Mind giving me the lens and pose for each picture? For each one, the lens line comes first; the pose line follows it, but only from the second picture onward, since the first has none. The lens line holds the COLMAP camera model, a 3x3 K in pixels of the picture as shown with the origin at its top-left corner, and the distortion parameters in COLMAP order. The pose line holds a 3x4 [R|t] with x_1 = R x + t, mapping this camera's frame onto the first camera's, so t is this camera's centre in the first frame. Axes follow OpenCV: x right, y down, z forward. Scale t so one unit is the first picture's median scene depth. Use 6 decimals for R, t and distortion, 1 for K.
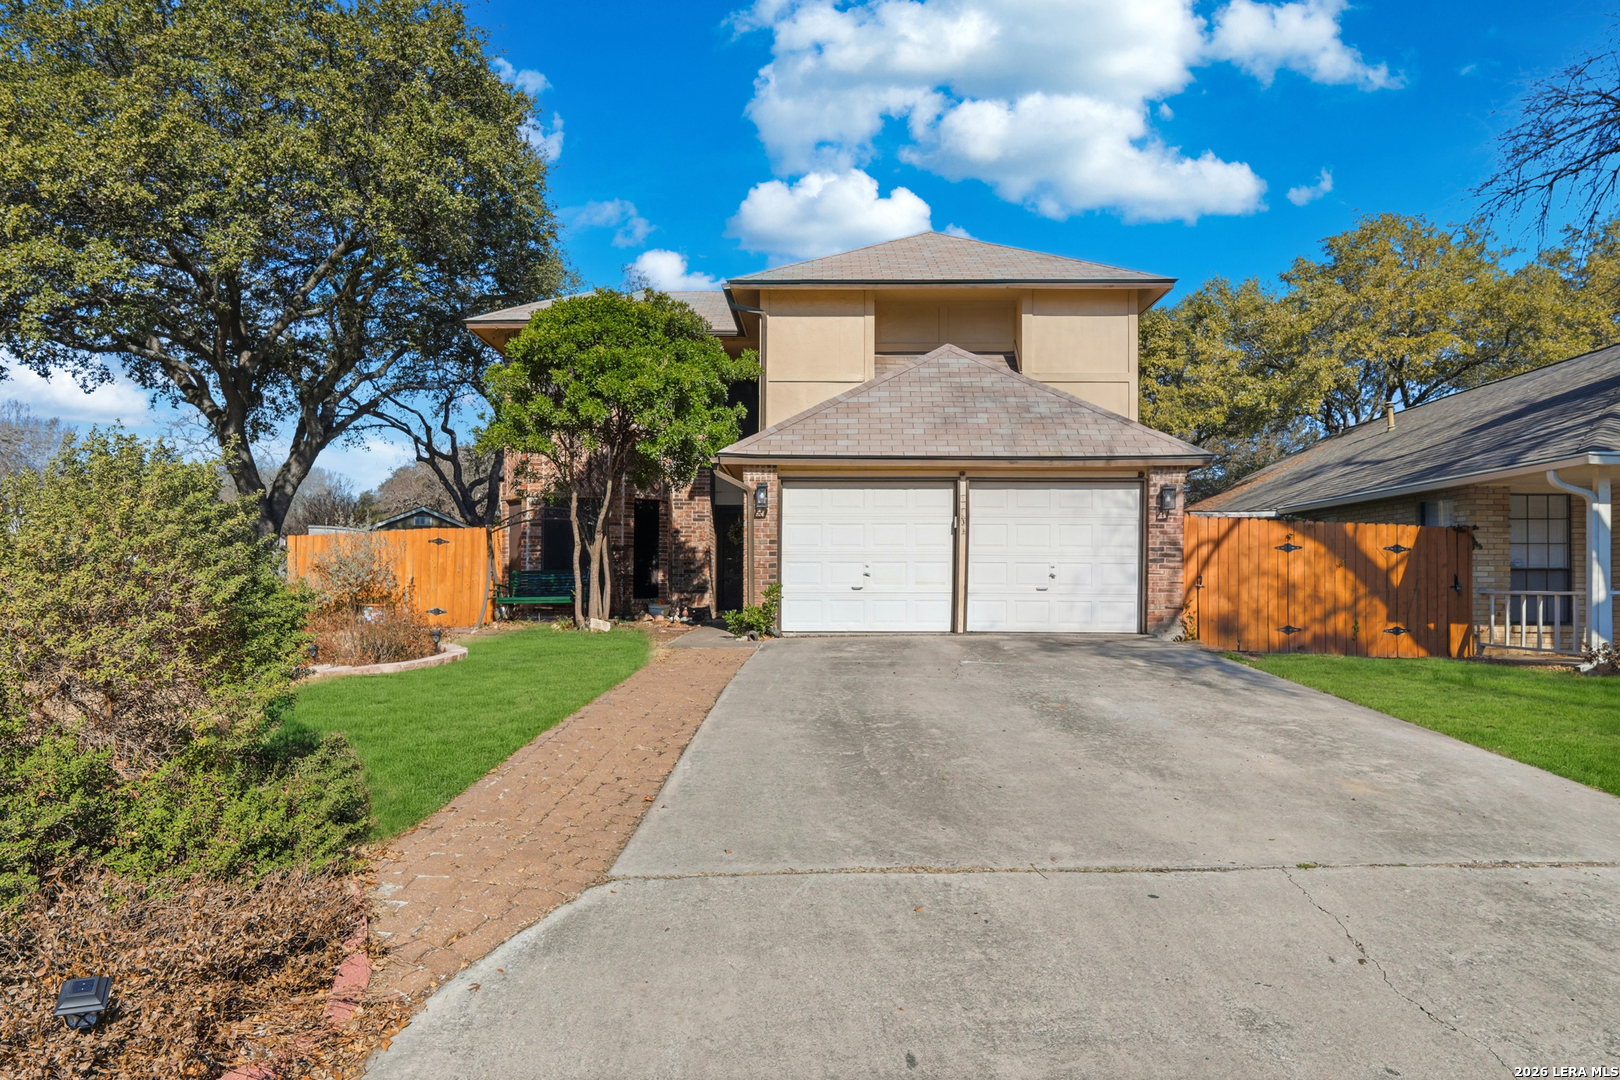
lens RADIAL K [[964.4, 0, 823.4], [0, 964.4, 579.7], [0, 0, 1]] dist [-0.007048, -0.001973]
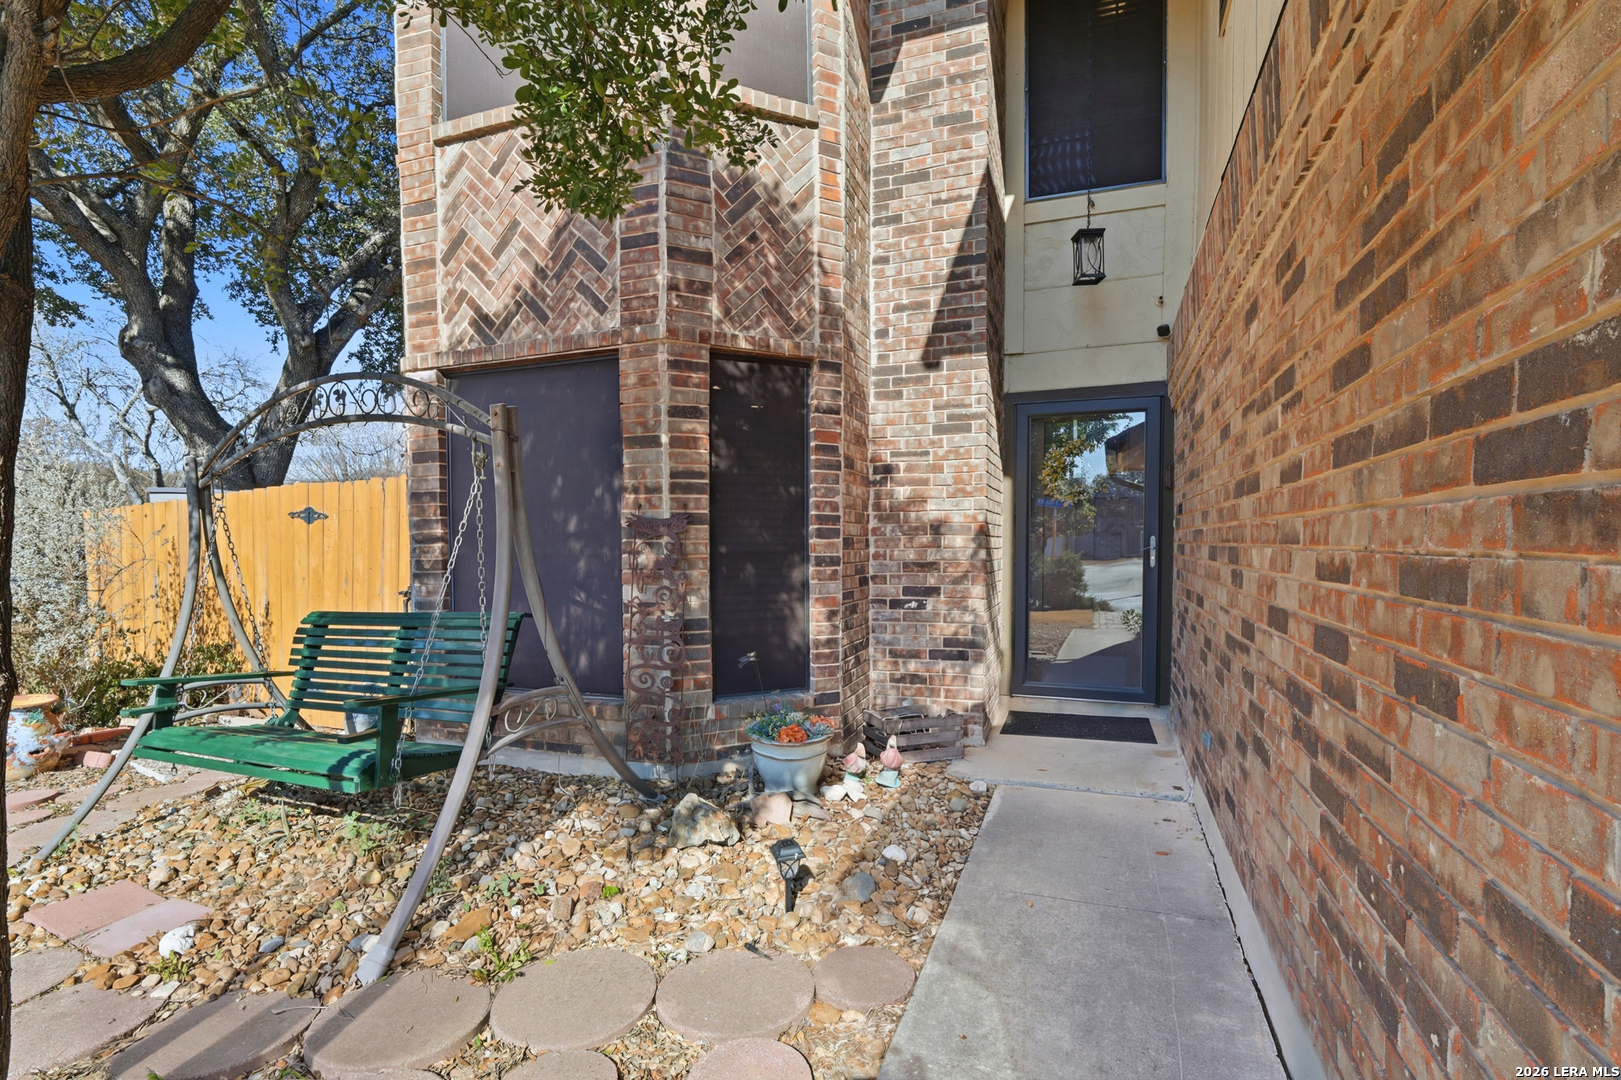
lens RADIAL K [[750.3, 0, 816.2], [0, 750.3, 542.9], [0, 0, 1]] dist [-0.013556, 0.003240]
pose [[0.940775, -0.007751, -0.338943, -0.089605], [0.009077, 0.999956, 0.002326, -0.026745], [0.338910, -0.005265, 0.940804, 0.763079]]
